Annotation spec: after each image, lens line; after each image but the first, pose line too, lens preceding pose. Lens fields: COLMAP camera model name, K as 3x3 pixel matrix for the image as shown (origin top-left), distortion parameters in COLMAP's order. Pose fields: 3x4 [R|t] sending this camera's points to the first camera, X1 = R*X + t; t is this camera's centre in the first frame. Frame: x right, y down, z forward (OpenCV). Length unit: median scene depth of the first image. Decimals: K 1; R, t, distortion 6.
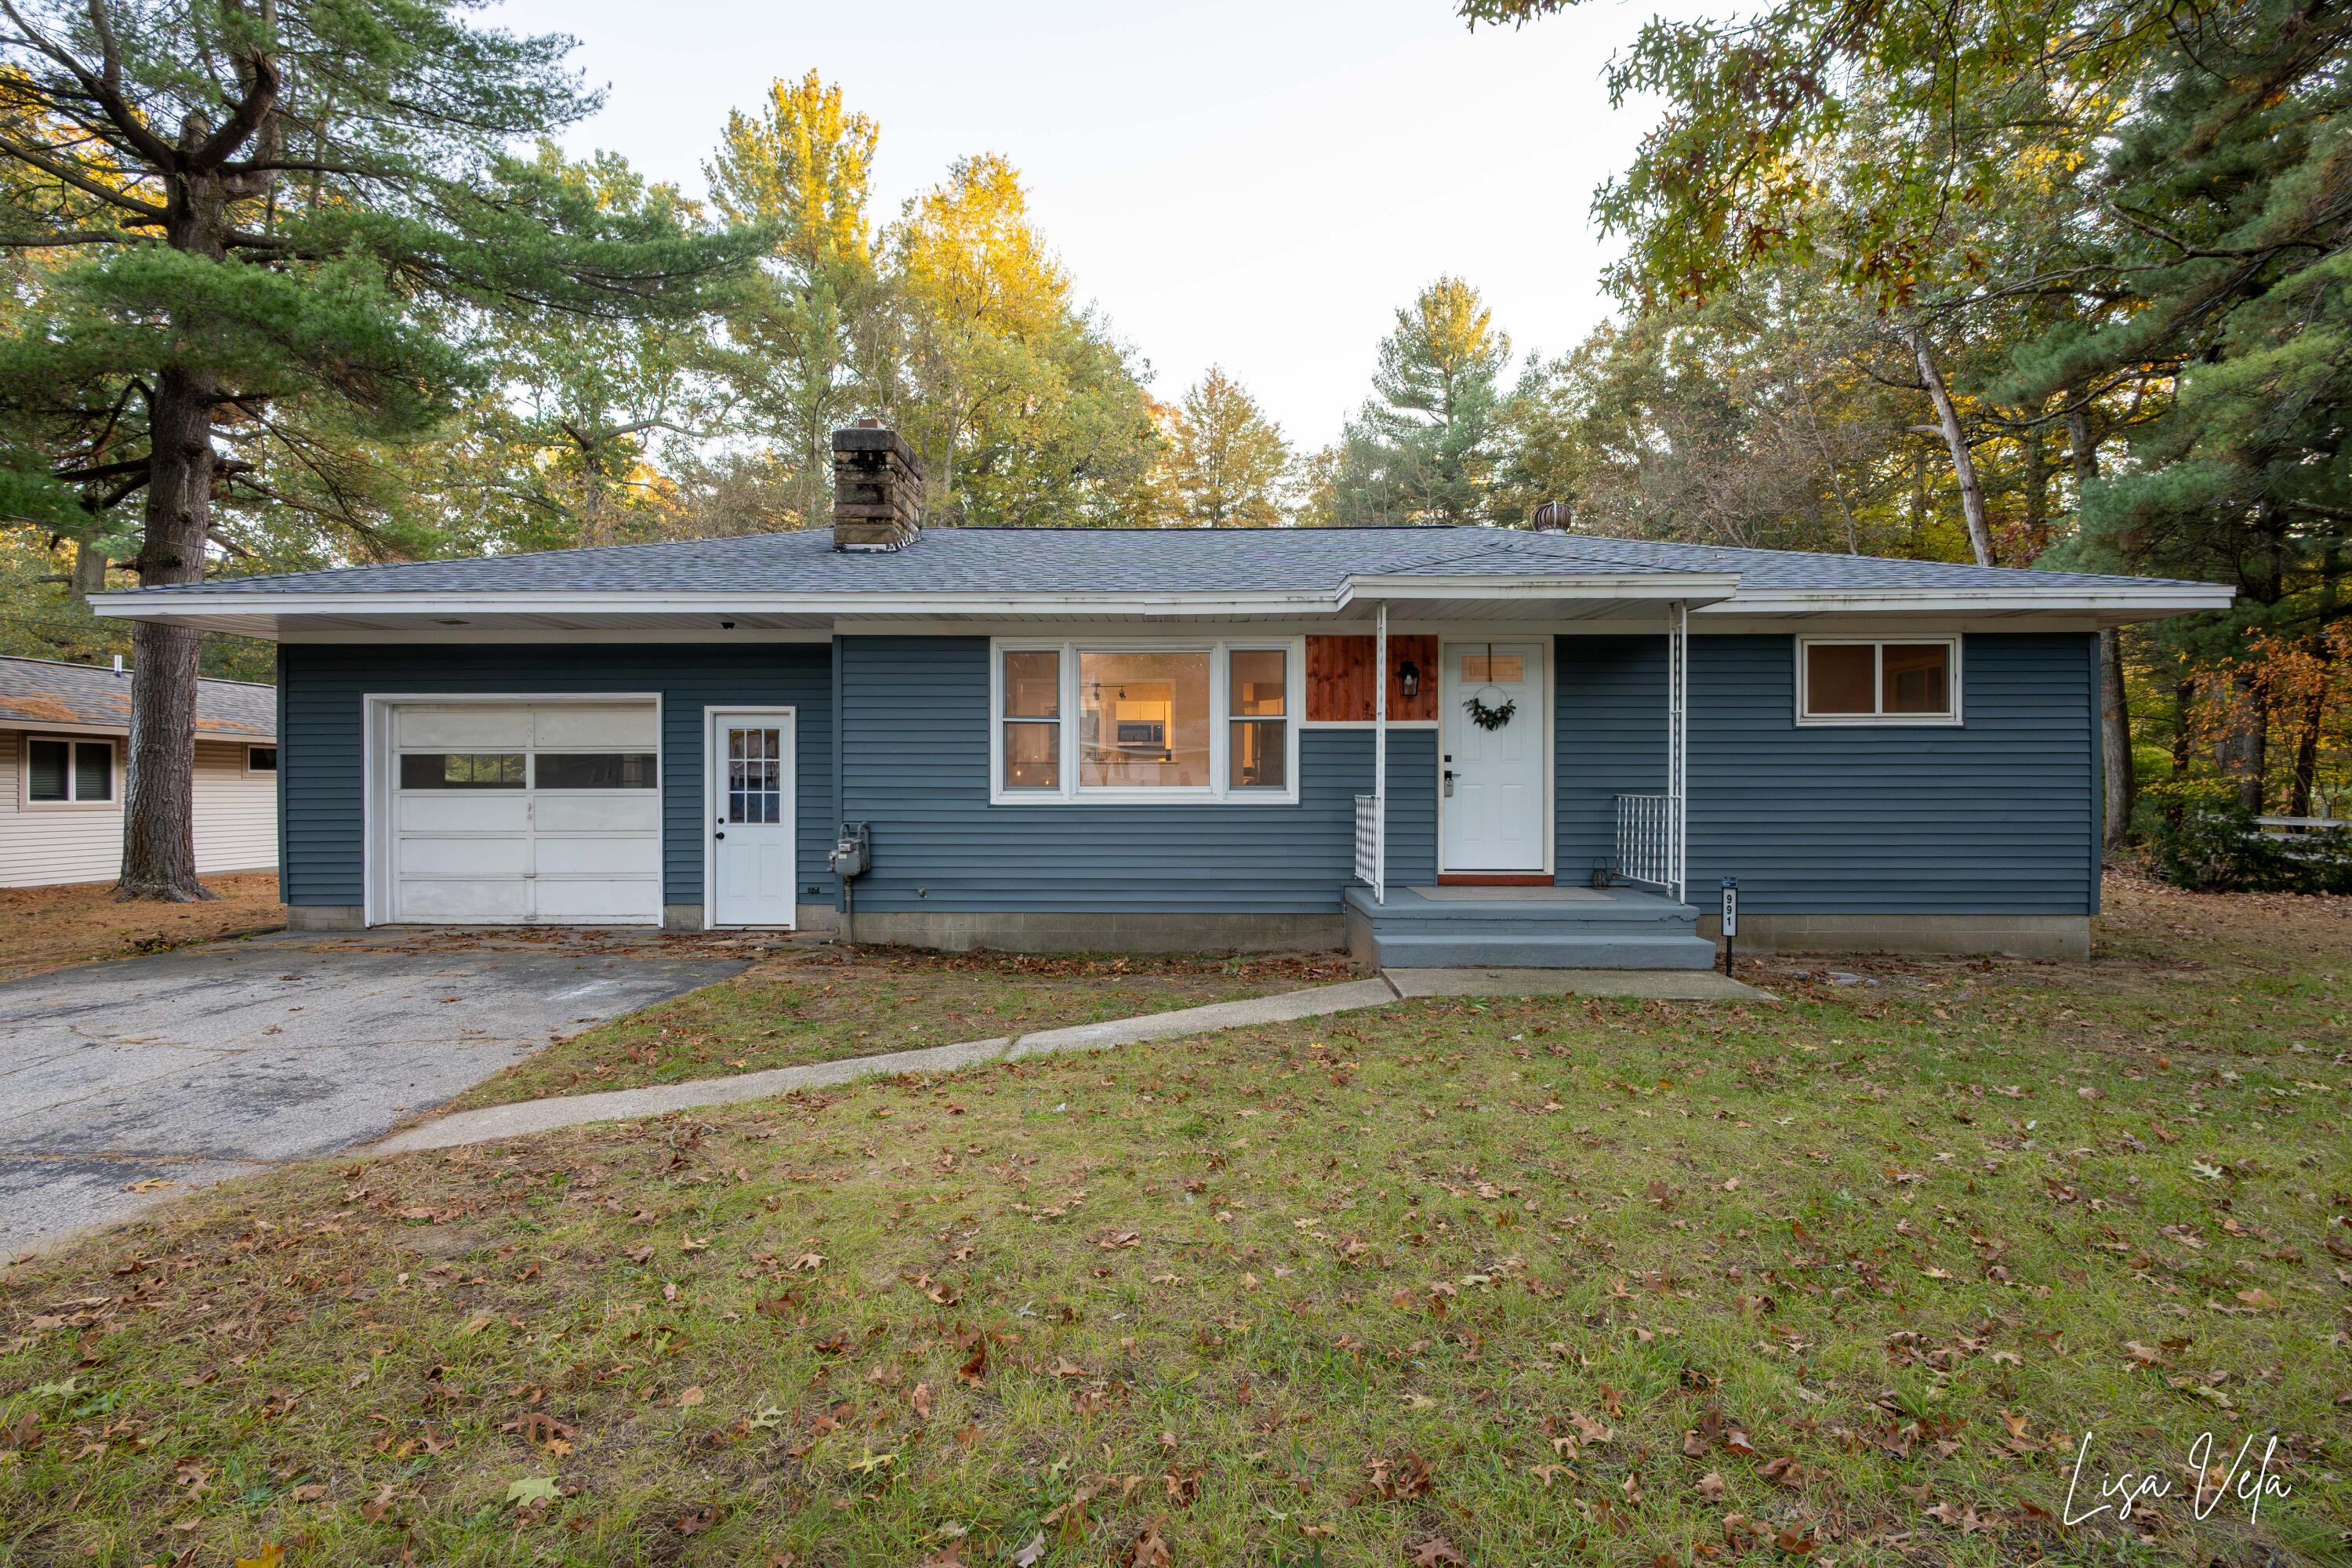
lens RADIAL K [[1120.7, 0, 1307.5], [0, 1120.7, 775.6], [0, 0, 1]] dist [-0.001464, -0.000163]
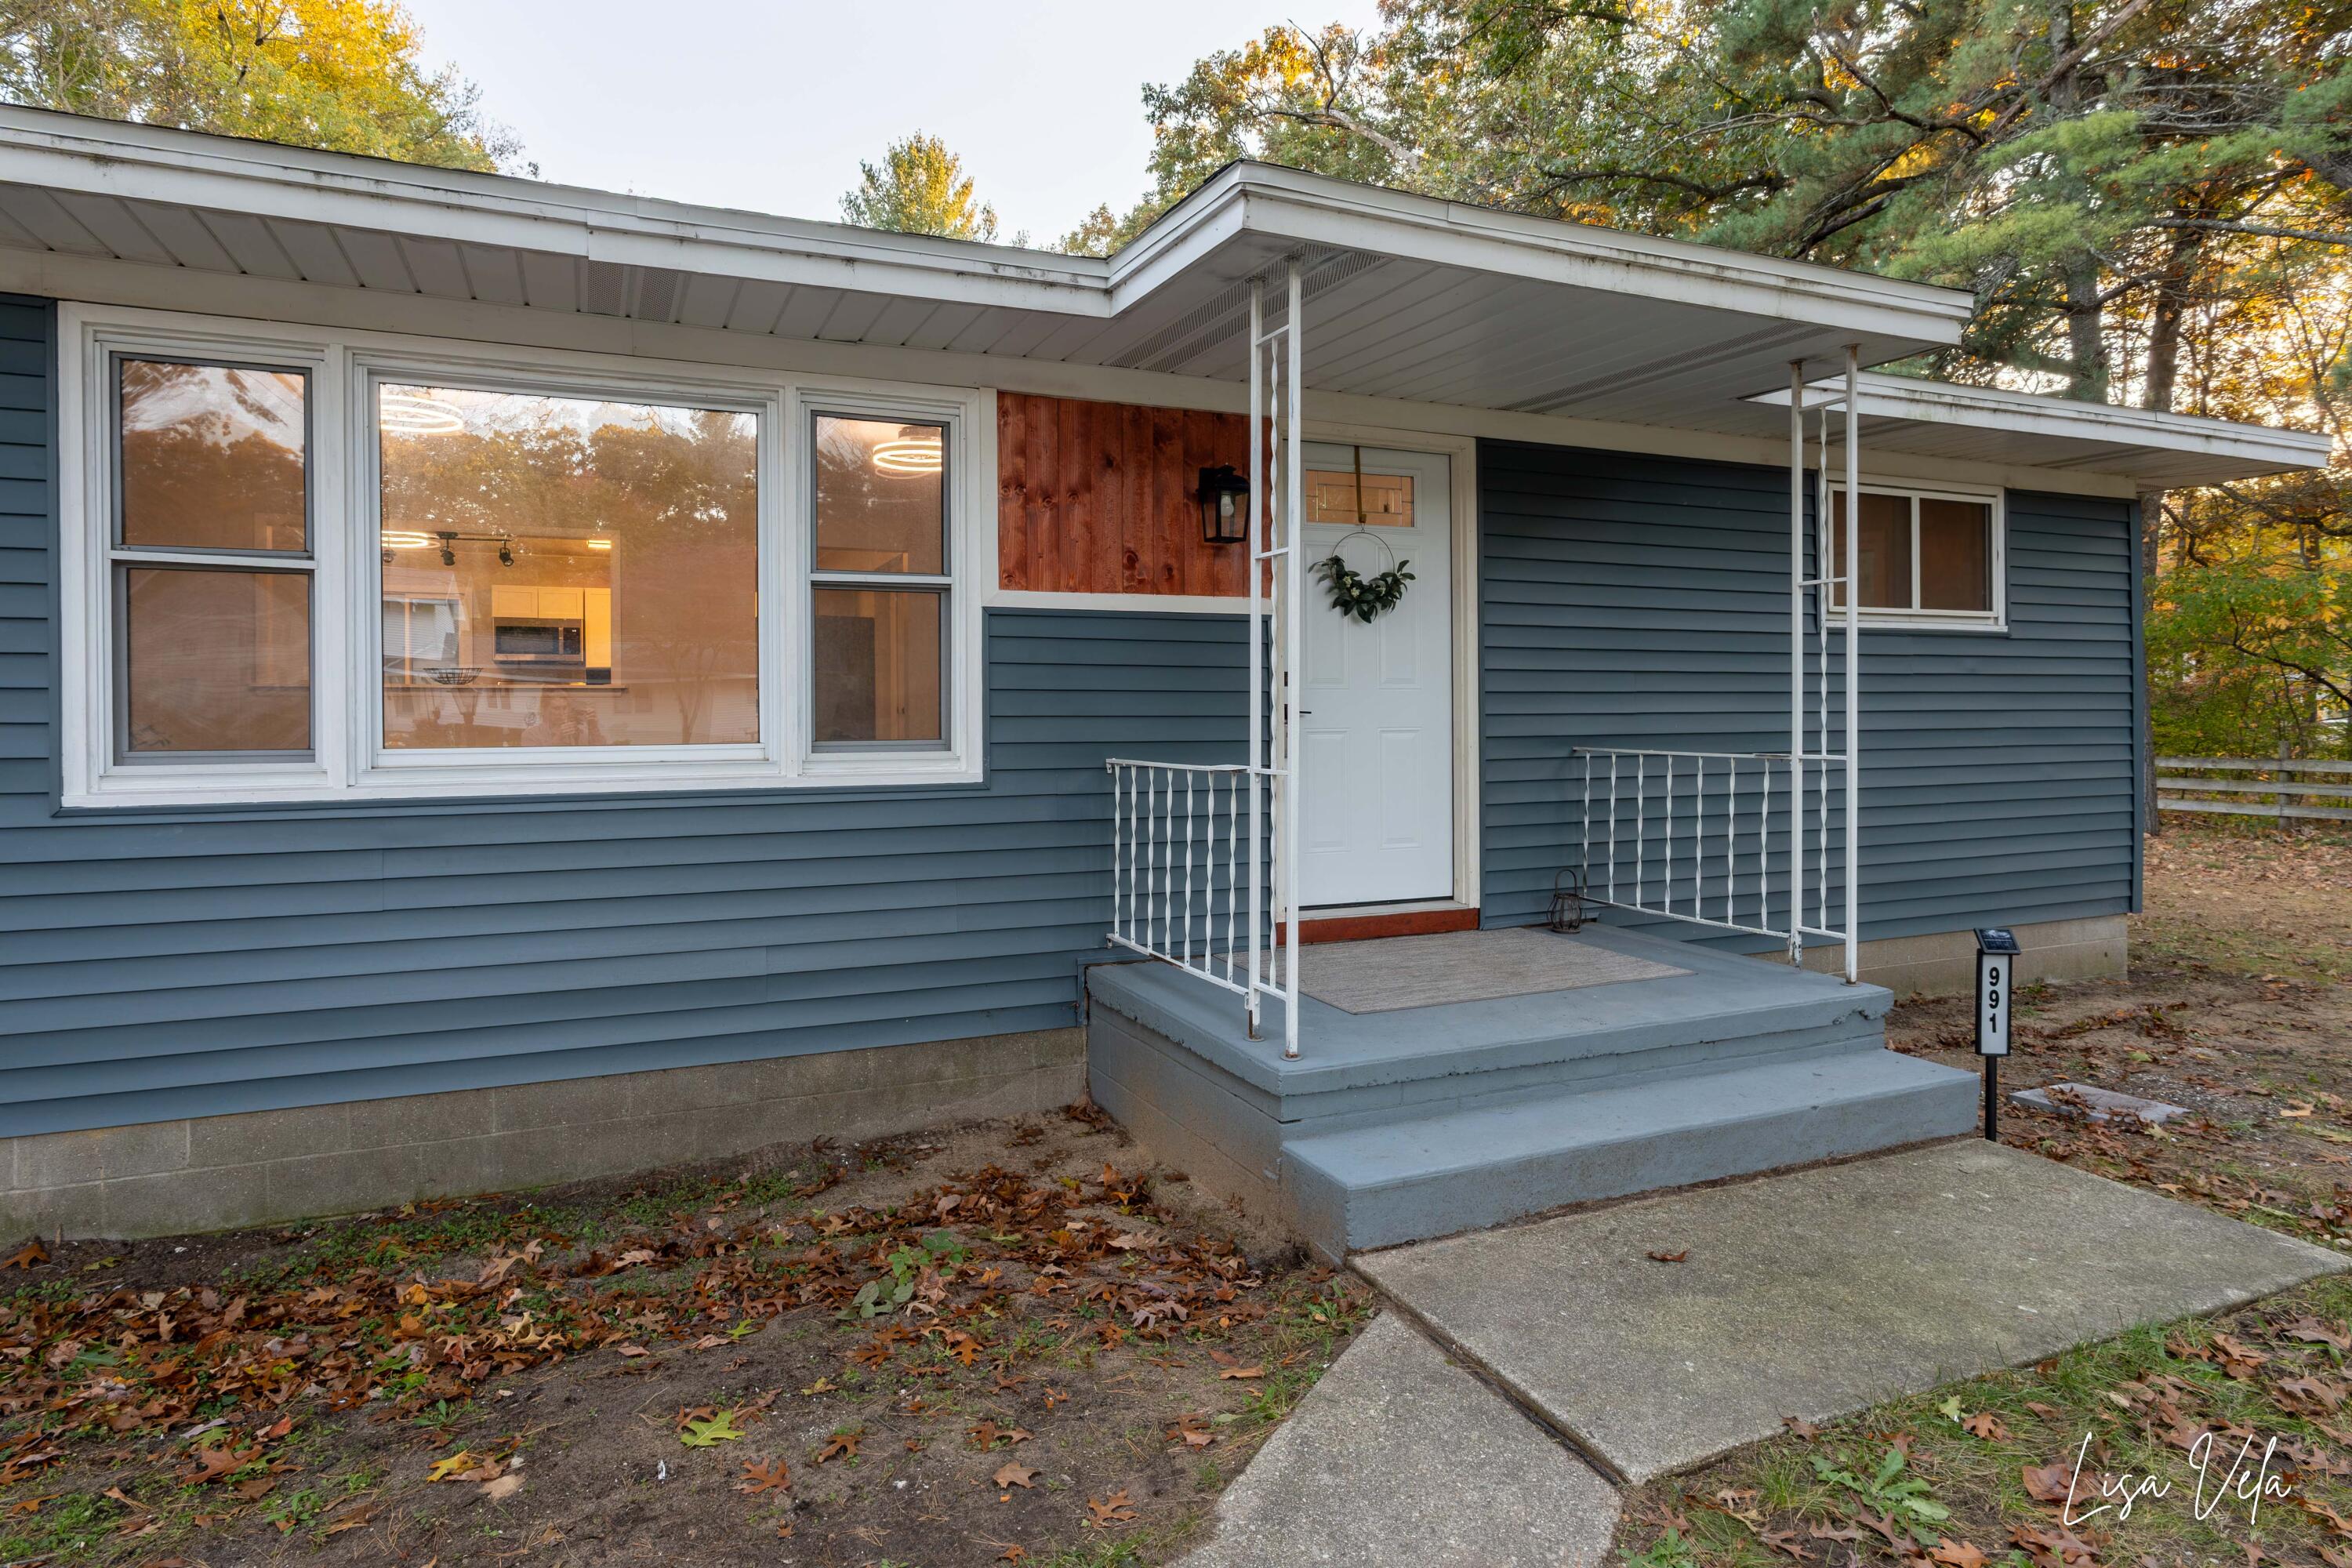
lens RADIAL K [[1068.2, 0, 1127.0], [0, 1068.2, 709.3], [0, 0, 1]] dist [-0.003210, -0.000676]
pose [[0.932431, -0.003582, 0.361331, -0.102851], [0.002214, 0.999989, 0.004198, -0.004111], [-0.361342, -0.003115, 0.932428, 0.591260]]
